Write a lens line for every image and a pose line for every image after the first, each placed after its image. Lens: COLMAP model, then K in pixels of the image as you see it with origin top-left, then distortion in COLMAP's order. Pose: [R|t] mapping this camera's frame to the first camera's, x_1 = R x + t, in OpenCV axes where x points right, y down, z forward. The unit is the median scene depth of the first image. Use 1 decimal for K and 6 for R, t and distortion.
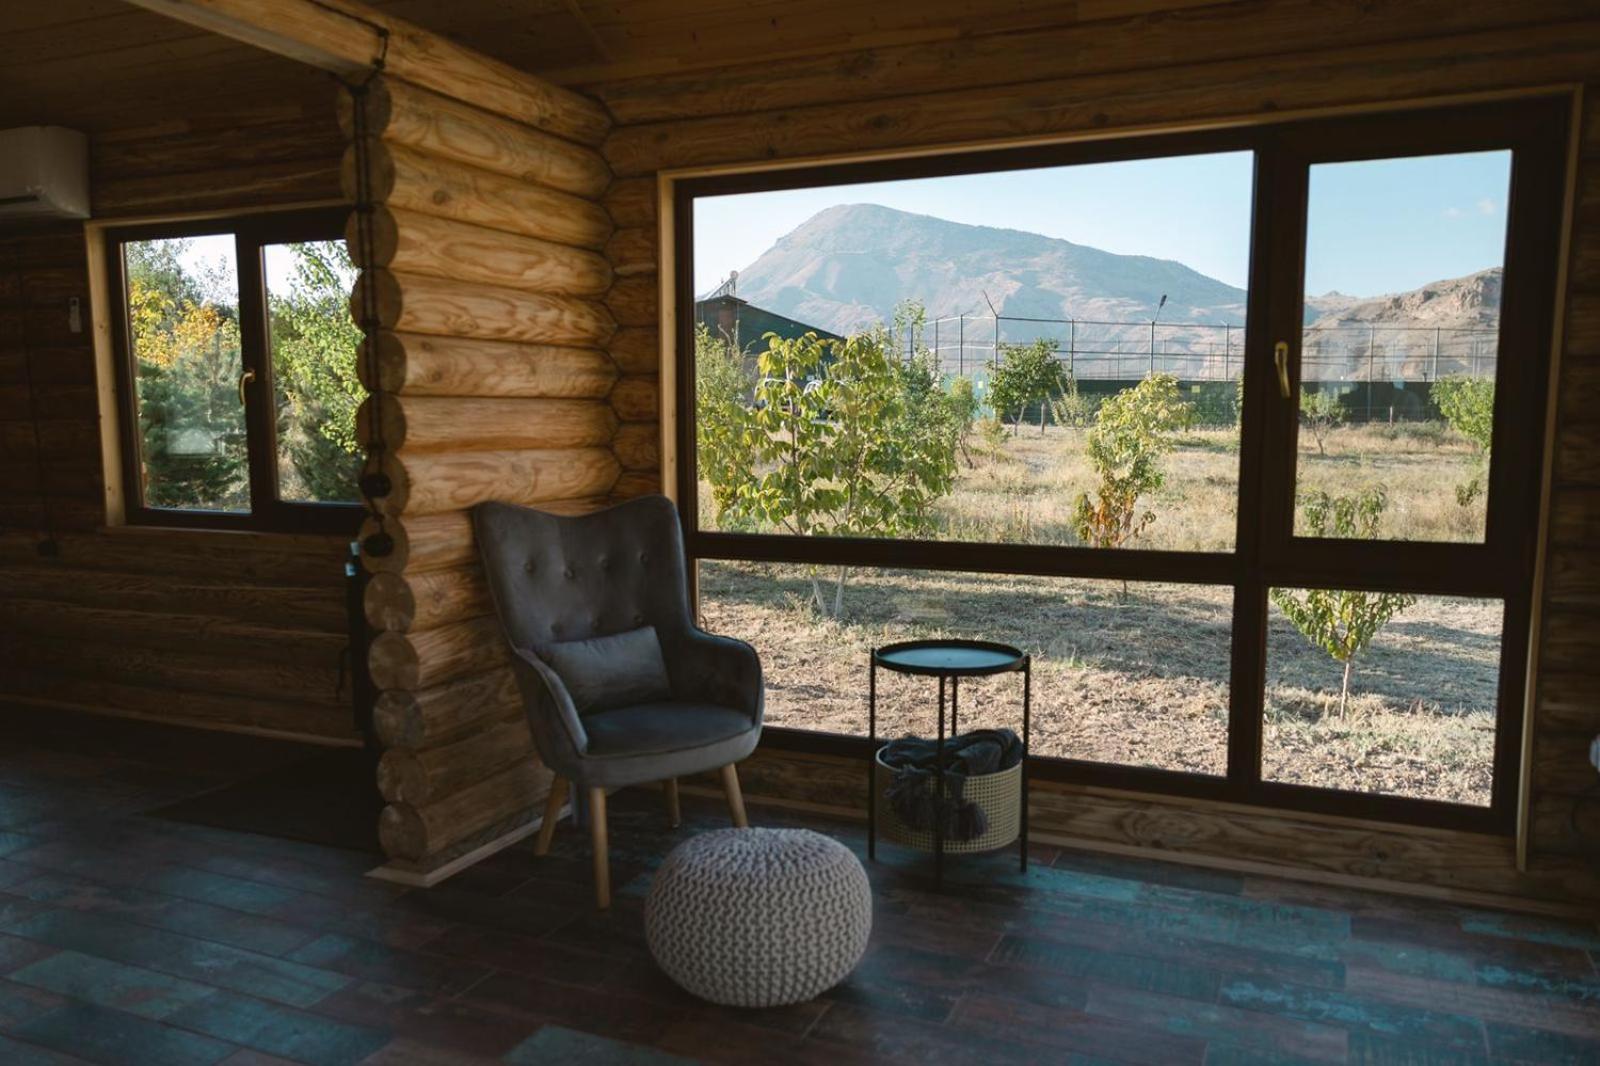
lens RADIAL K [[1202.3, 0, 800.3], [0, 1202.3, 550.8], [0, 0, 1]] dist [0.005095, -0.005558]
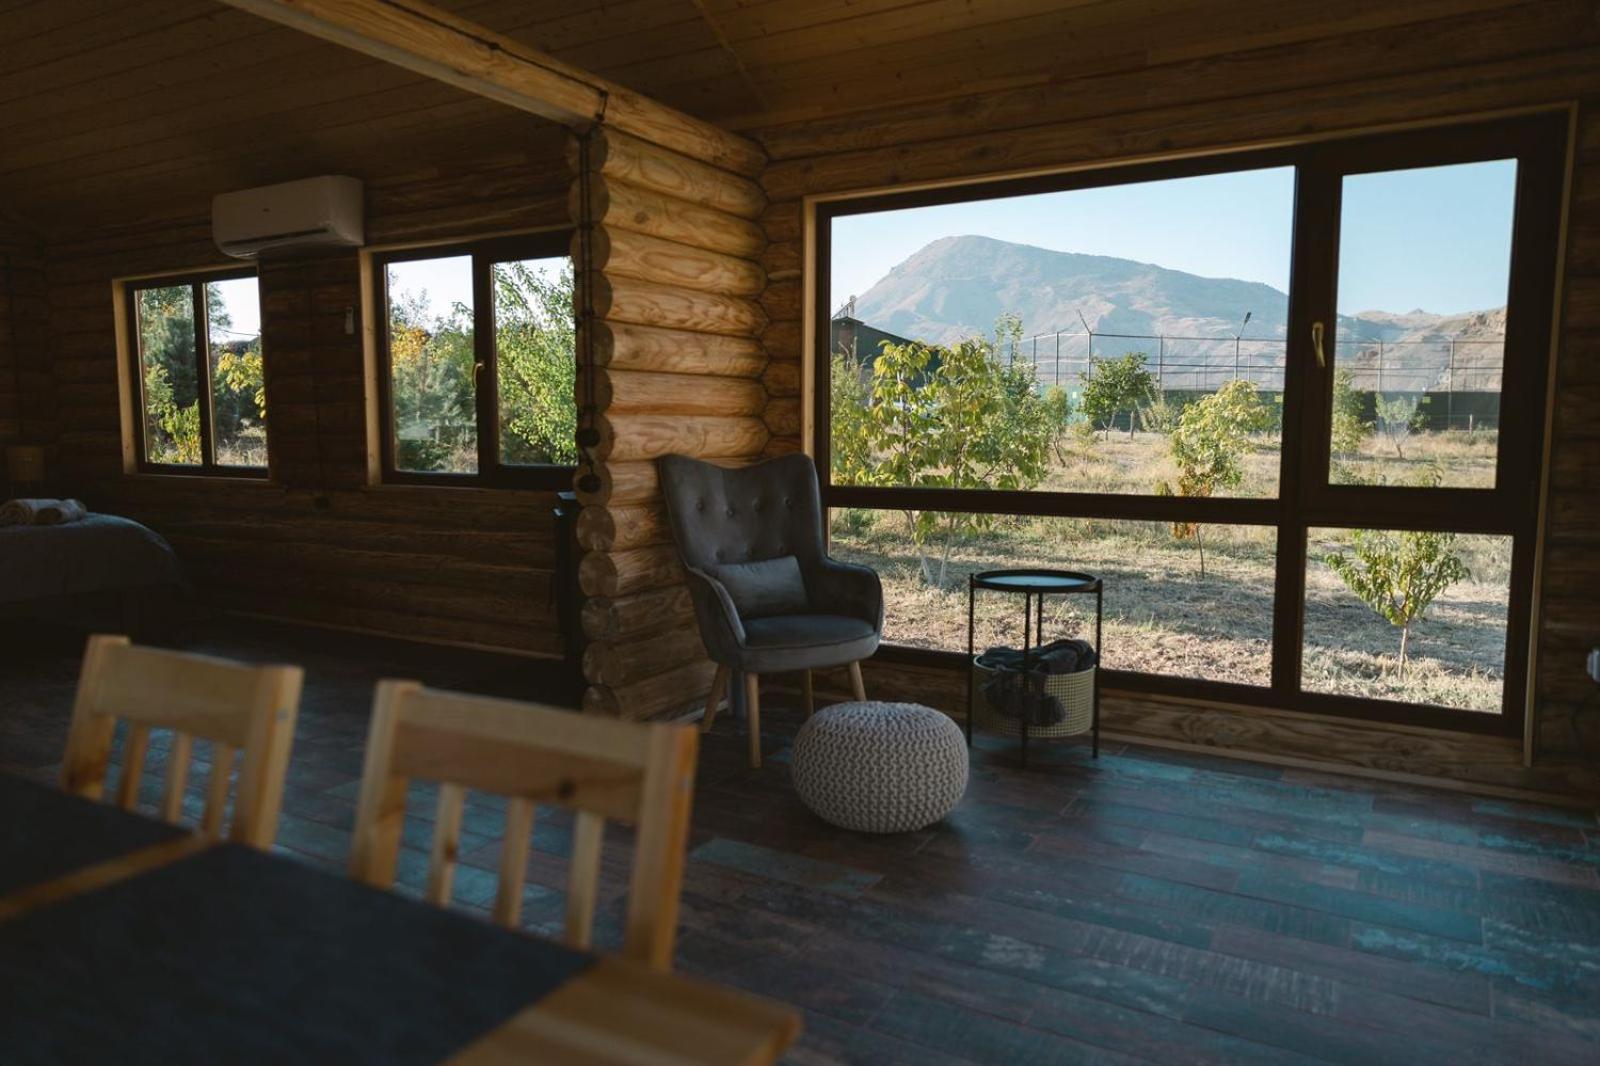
lens RADIAL K [[1092.1, 0, 774.8], [0, 1092.1, 534.2], [0, 0, 1]] dist [0.003955, -0.005843]
pose [[0.992675, 0.013589, -0.120045, -0.006683], [-0.015877, 0.999710, -0.018123, 0.061279], [0.119763, 0.019896, 0.992603, -0.136303]]
